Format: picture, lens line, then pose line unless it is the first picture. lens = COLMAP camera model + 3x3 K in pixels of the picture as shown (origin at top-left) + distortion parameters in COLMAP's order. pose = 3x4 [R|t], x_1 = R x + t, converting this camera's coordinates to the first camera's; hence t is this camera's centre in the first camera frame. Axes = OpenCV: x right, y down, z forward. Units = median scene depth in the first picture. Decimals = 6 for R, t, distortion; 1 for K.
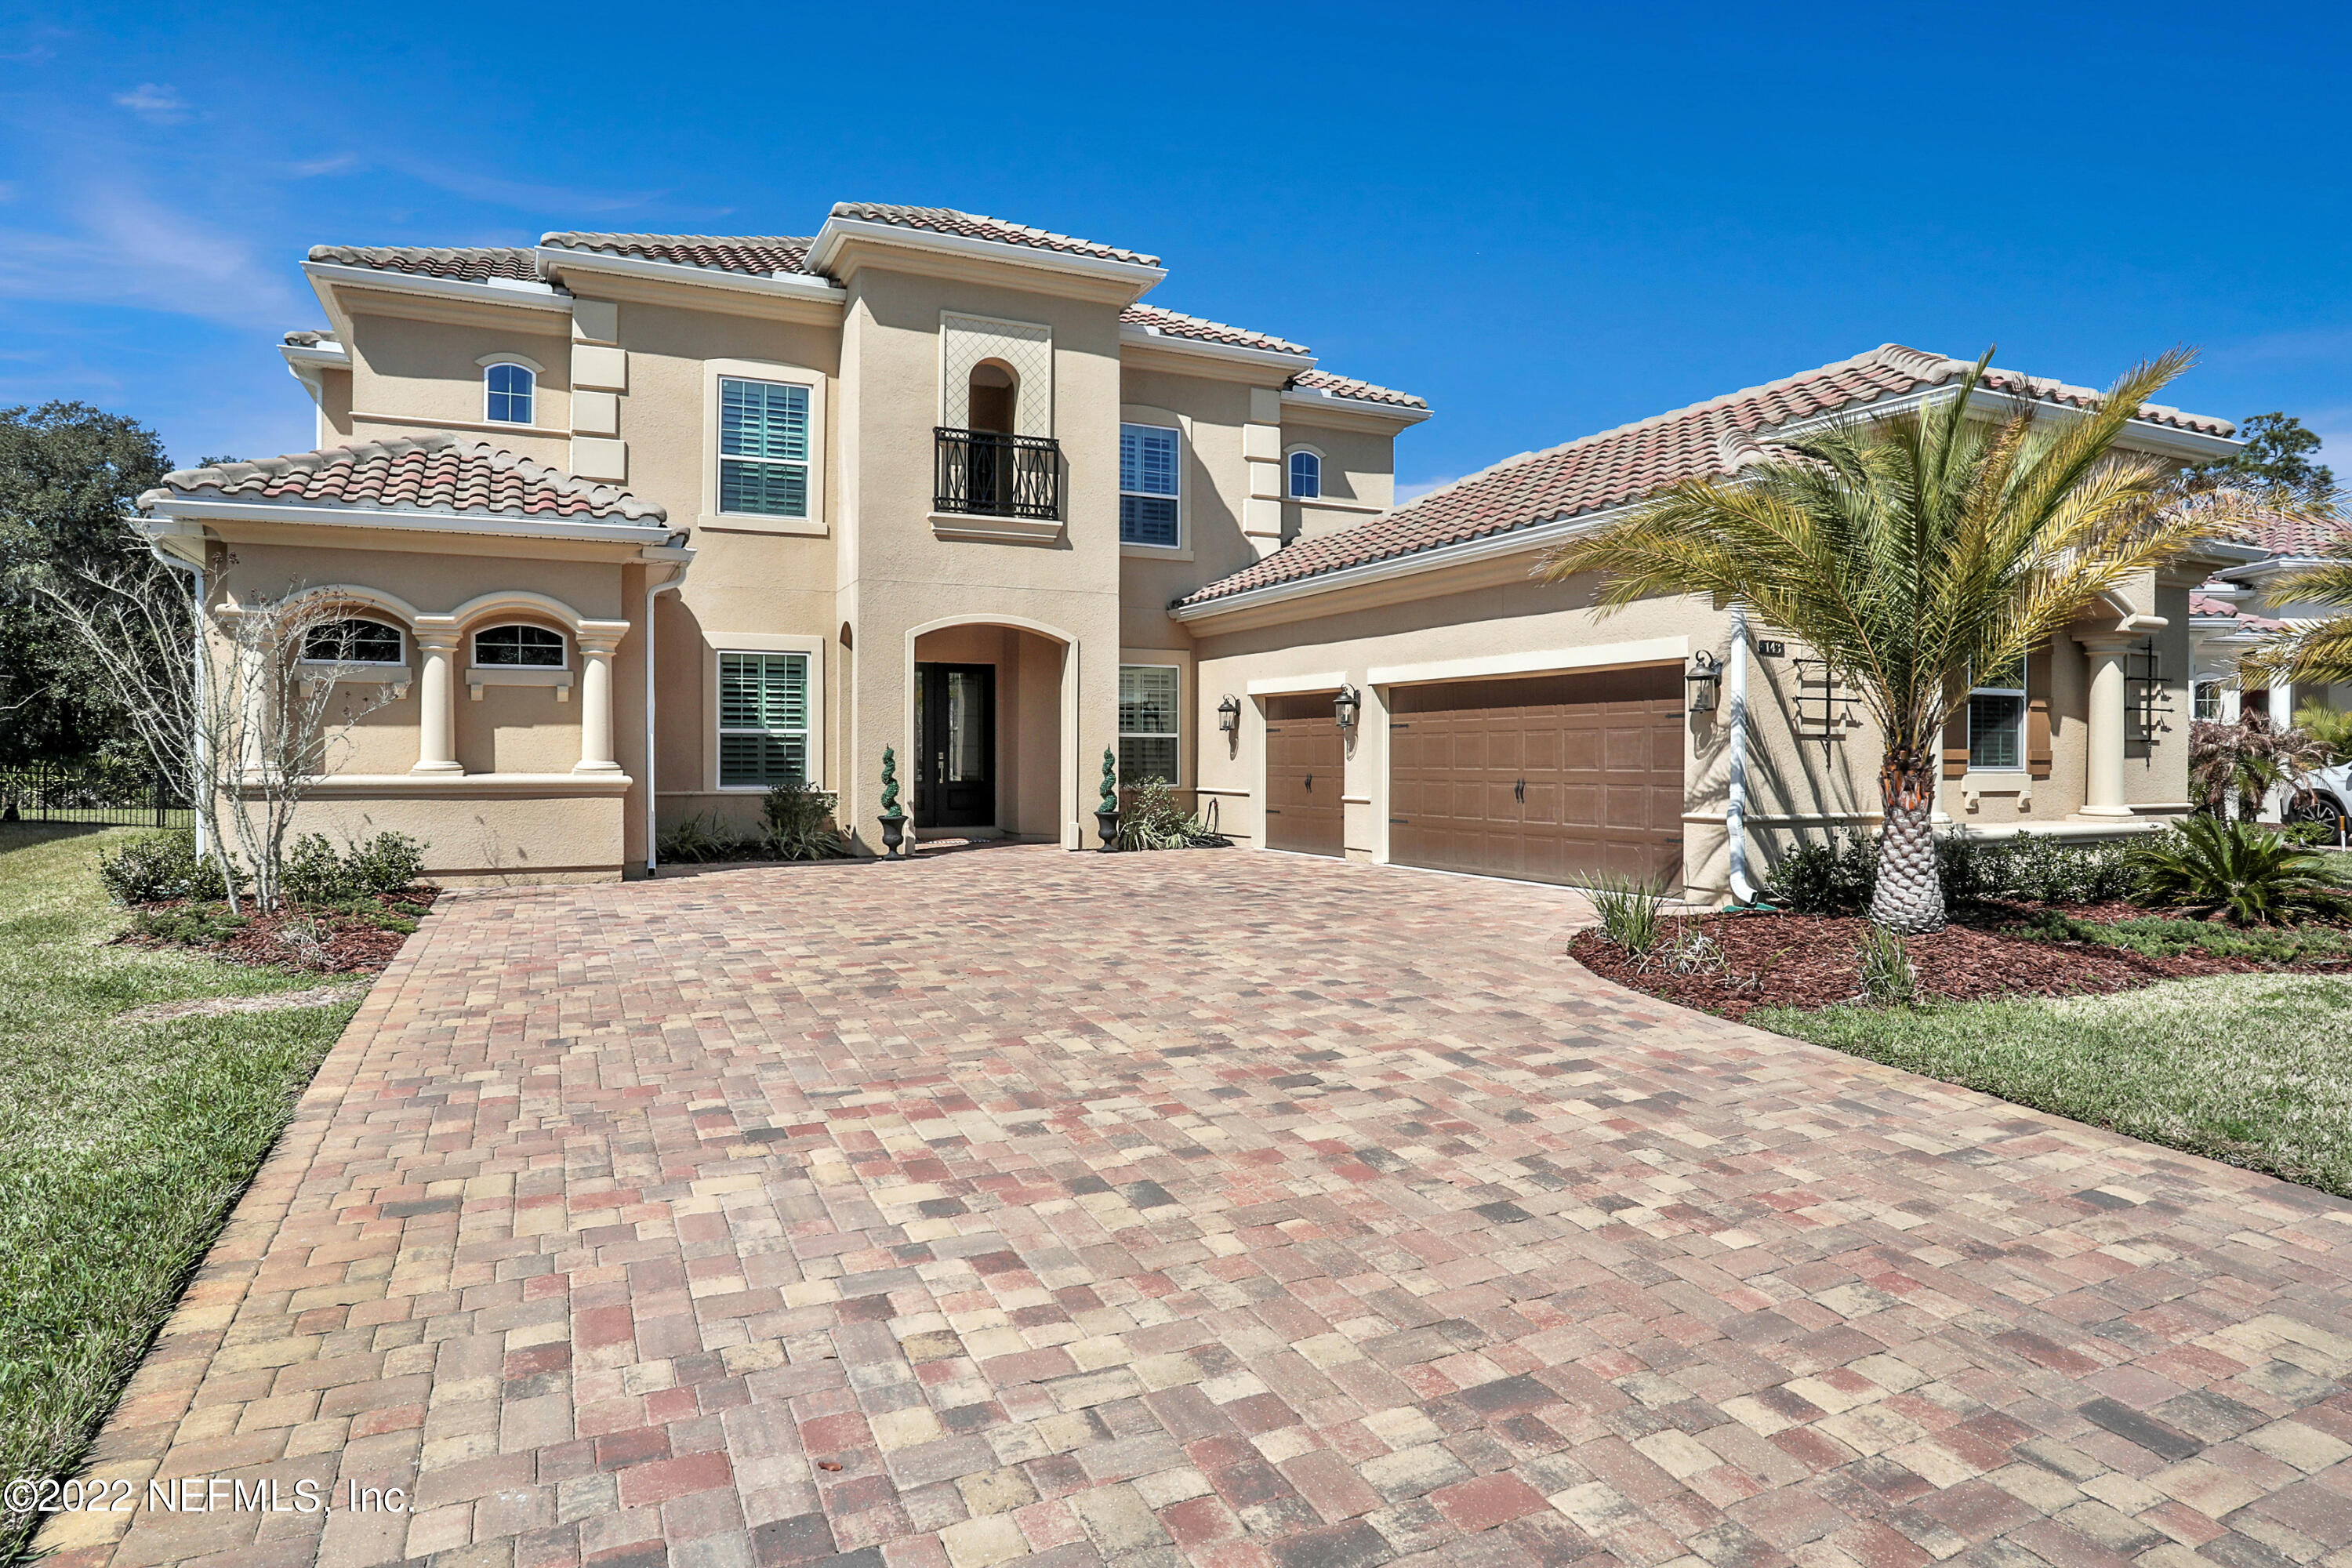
lens RADIAL K [[1322.7, 0, 1189.3], [0, 1322.7, 791.2], [0, 0, 1]] dist [-0.041936, 0.001723]
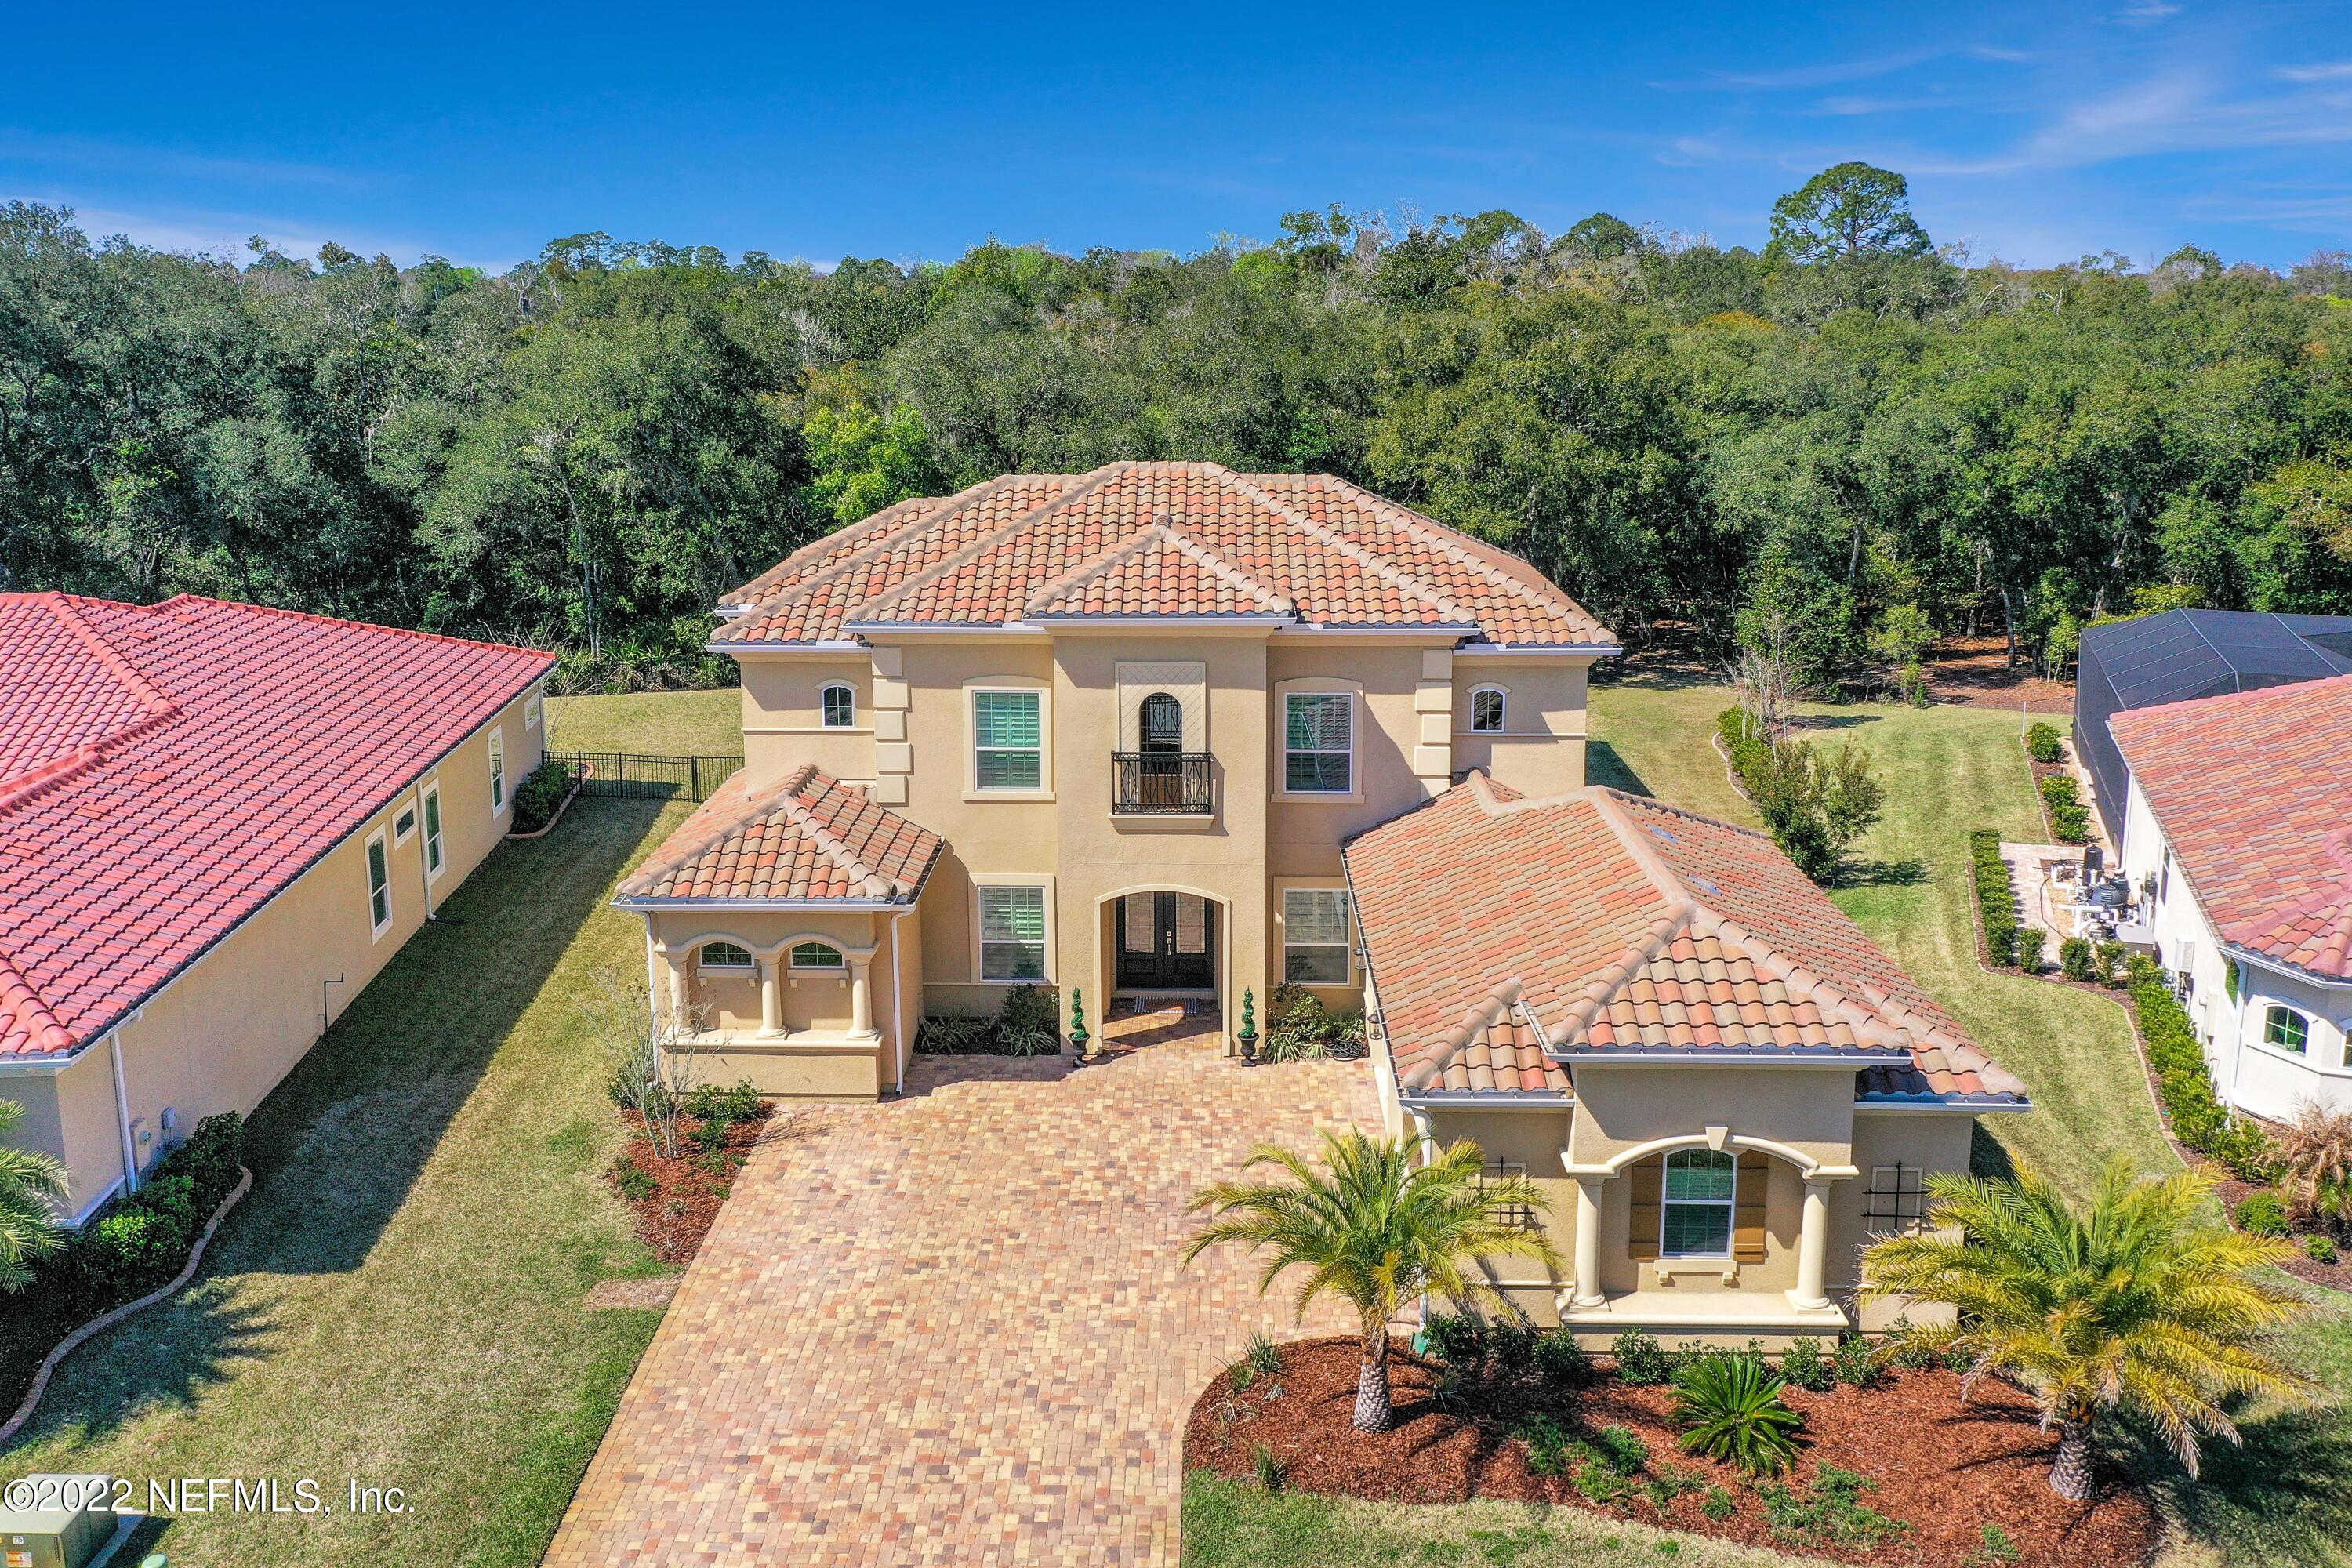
lens RADIAL K [[1847.0, 0, 1171.6], [0, 1847.0, 767.1], [0, 0, 1]] dist [-0.000600, 0.000127]
pose [[0.889845, 0.104191, -0.444207, 0.691656], [-0.006548, 0.976393, 0.215901, -0.673897], [0.456216, -0.189210, 0.869521, -0.583329]]
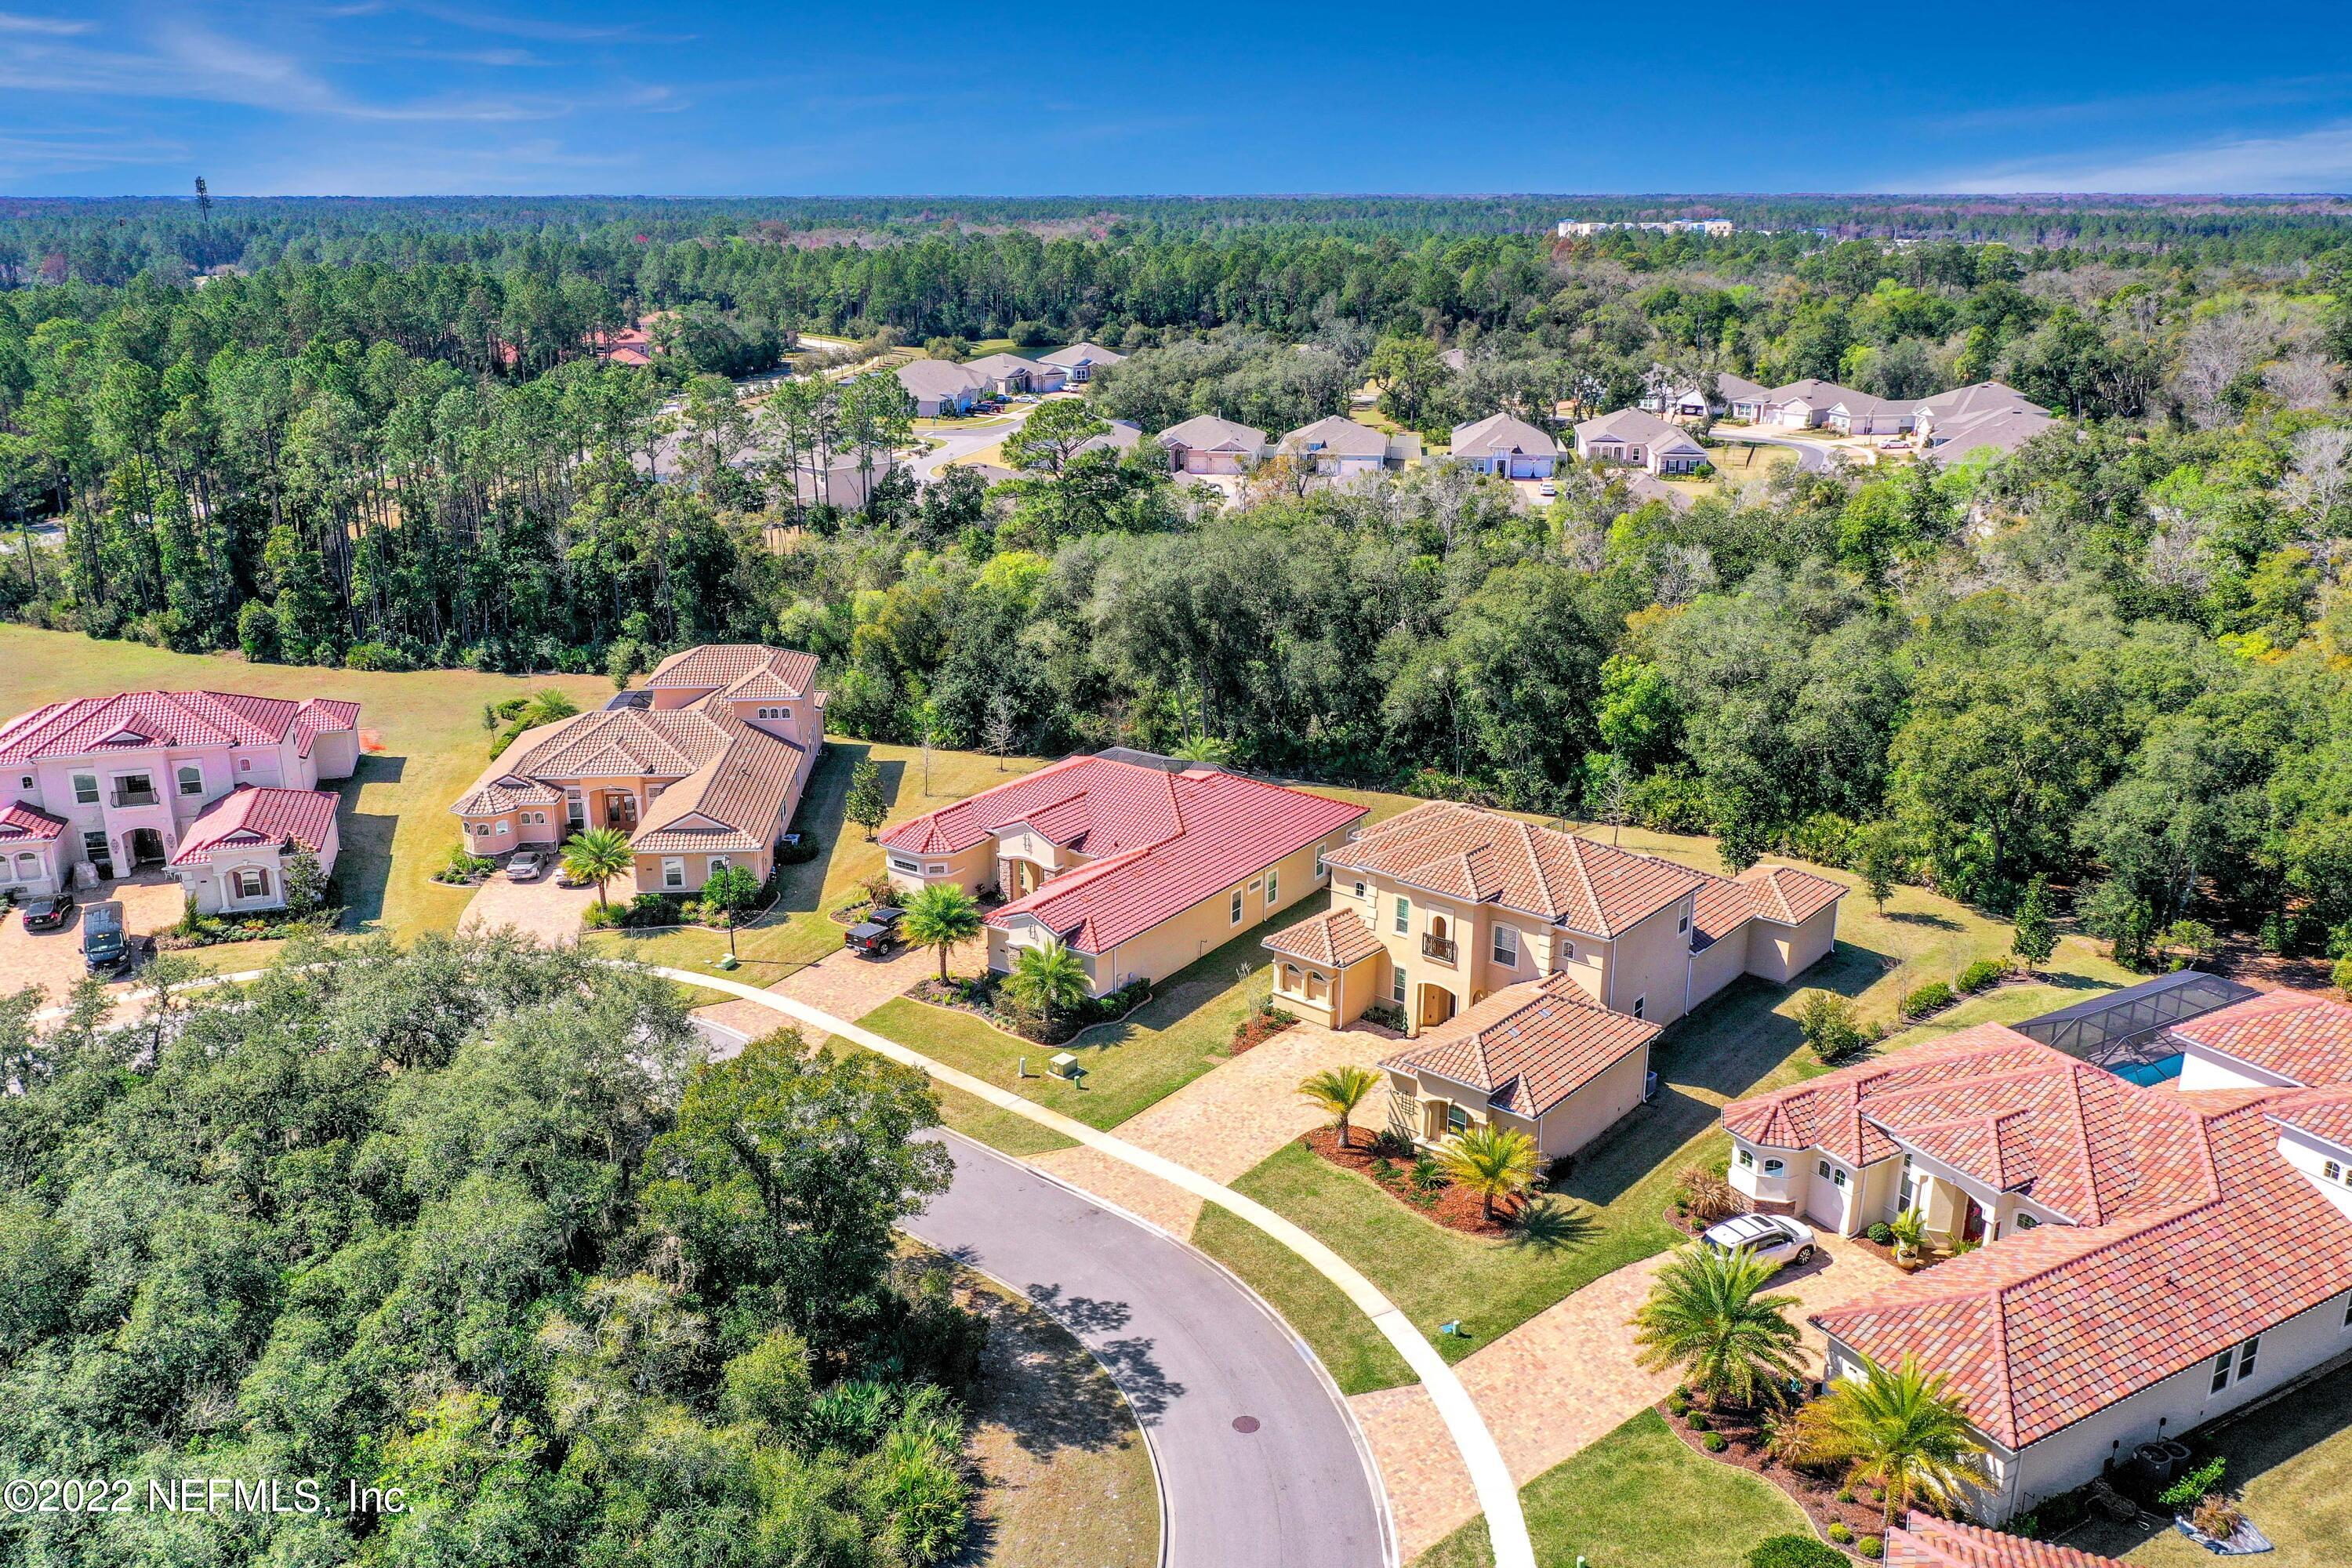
lens RADIAL K [[1847.0, 0, 1175.4], [0, 1847.0, 784.8], [0, 0, 1]] dist [-0.000600, 0.000127]
pose [[0.389573, 0.271980, -0.879920, 4.019021], [-0.022334, 0.957910, 0.286199, -2.165258], [0.920725, -0.091844, 0.379250, -1.571618]]
